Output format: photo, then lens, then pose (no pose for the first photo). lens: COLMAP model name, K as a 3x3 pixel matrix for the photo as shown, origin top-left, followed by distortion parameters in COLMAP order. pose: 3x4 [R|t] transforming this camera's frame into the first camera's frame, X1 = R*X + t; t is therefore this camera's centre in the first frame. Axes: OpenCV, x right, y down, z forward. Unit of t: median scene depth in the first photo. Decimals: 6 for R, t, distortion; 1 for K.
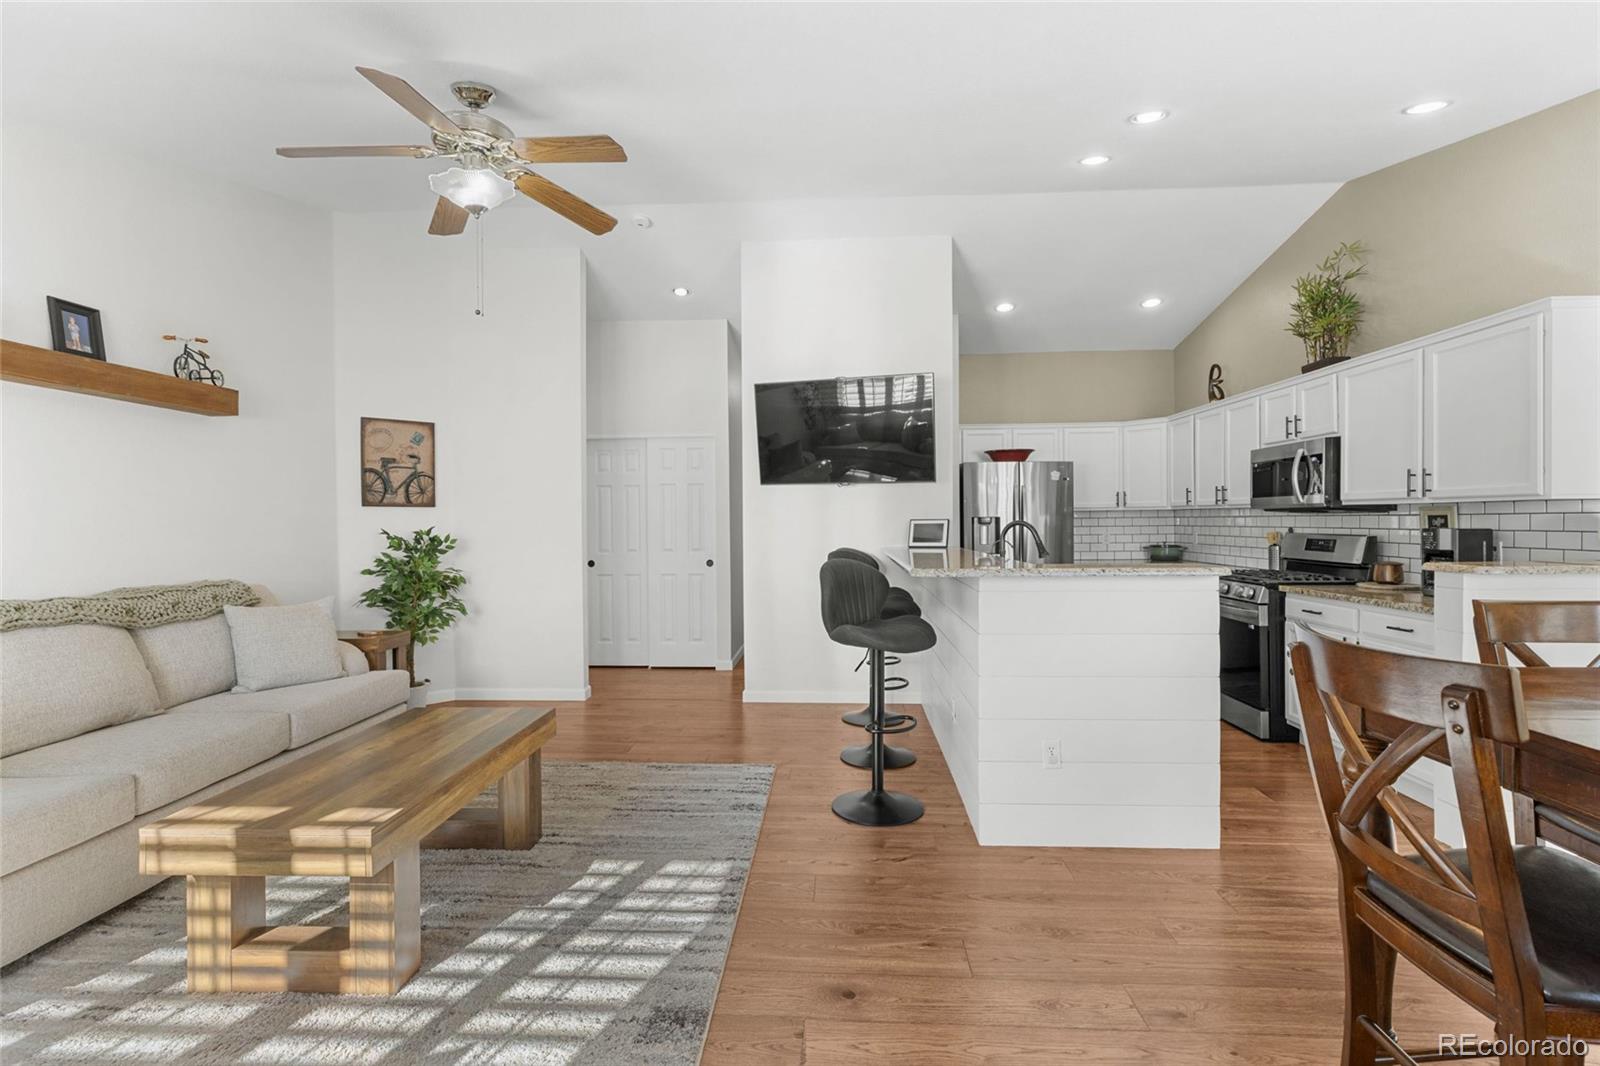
lens RADIAL K [[724.3, 0, 805.7], [0, 724.3, 525.2], [0, 0, 1]] dist [0.004730, -0.000320]
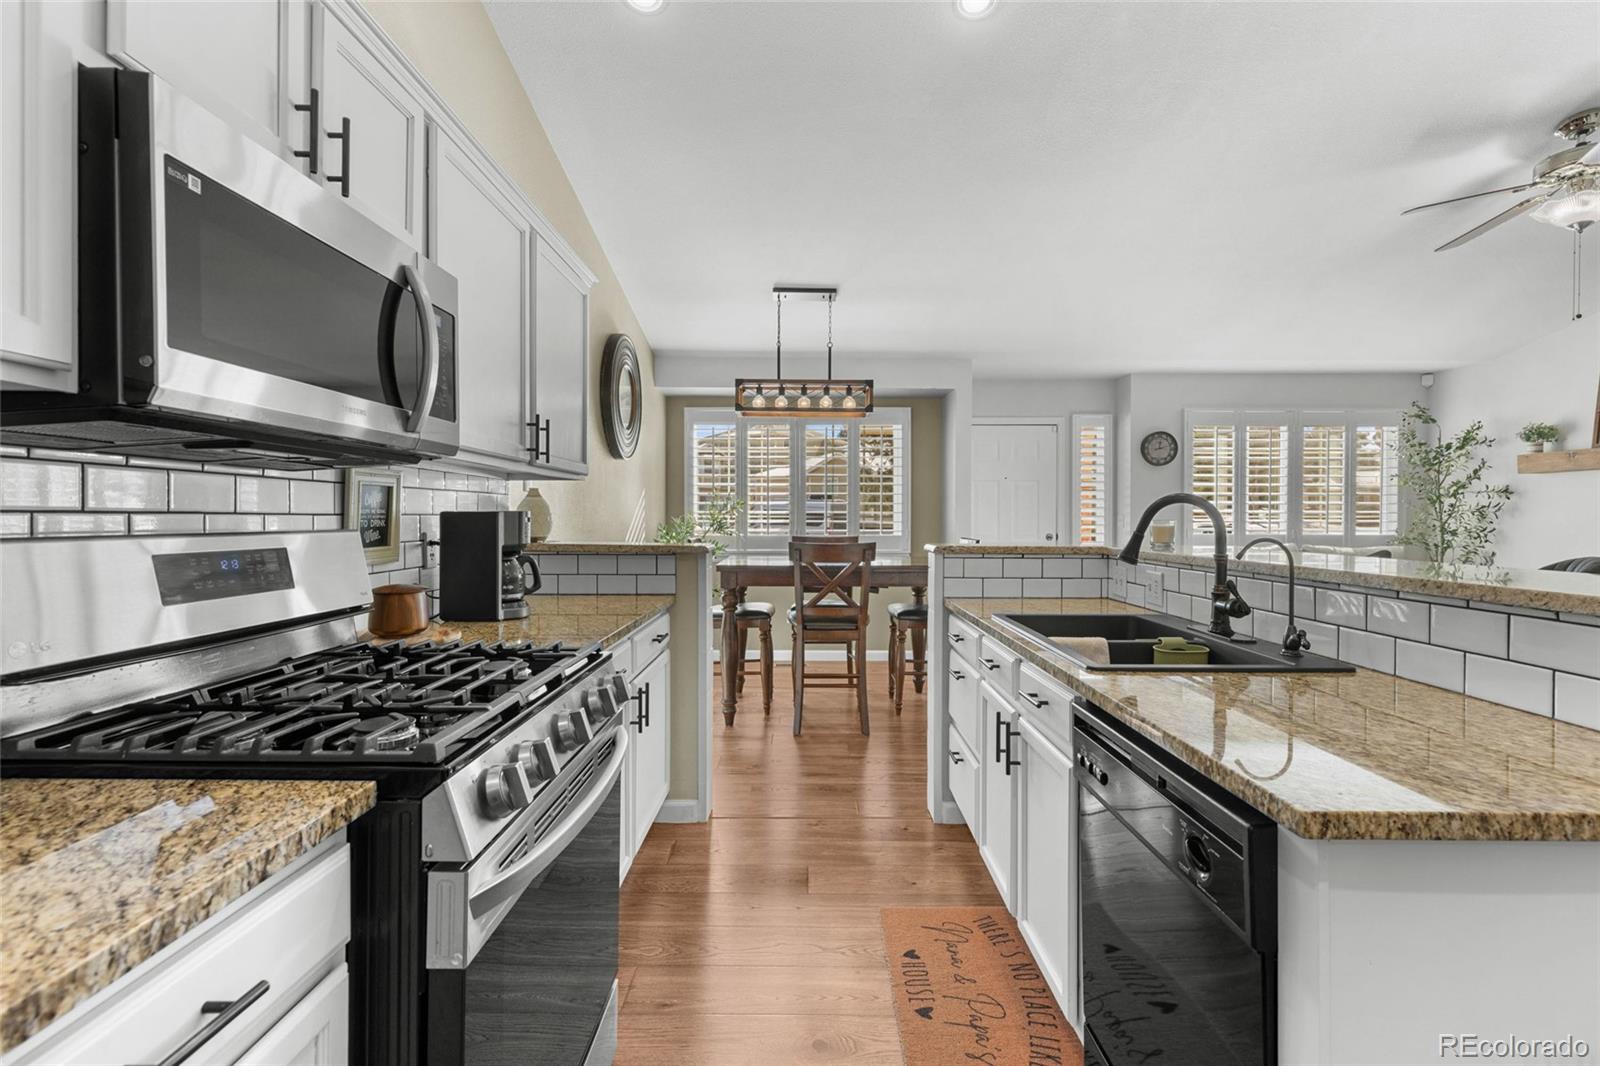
lens RADIAL K [[727.1, 0, 805.6], [0, 727.1, 522.1], [0, 0, 1]] dist [0.001466, -0.000208]
pose [[-0.998546, 0.004504, -0.053719, 0.547861], [0.003808, 0.999908, 0.013054, 0.005595], [0.053773, 0.012831, -0.998471, 1.398930]]
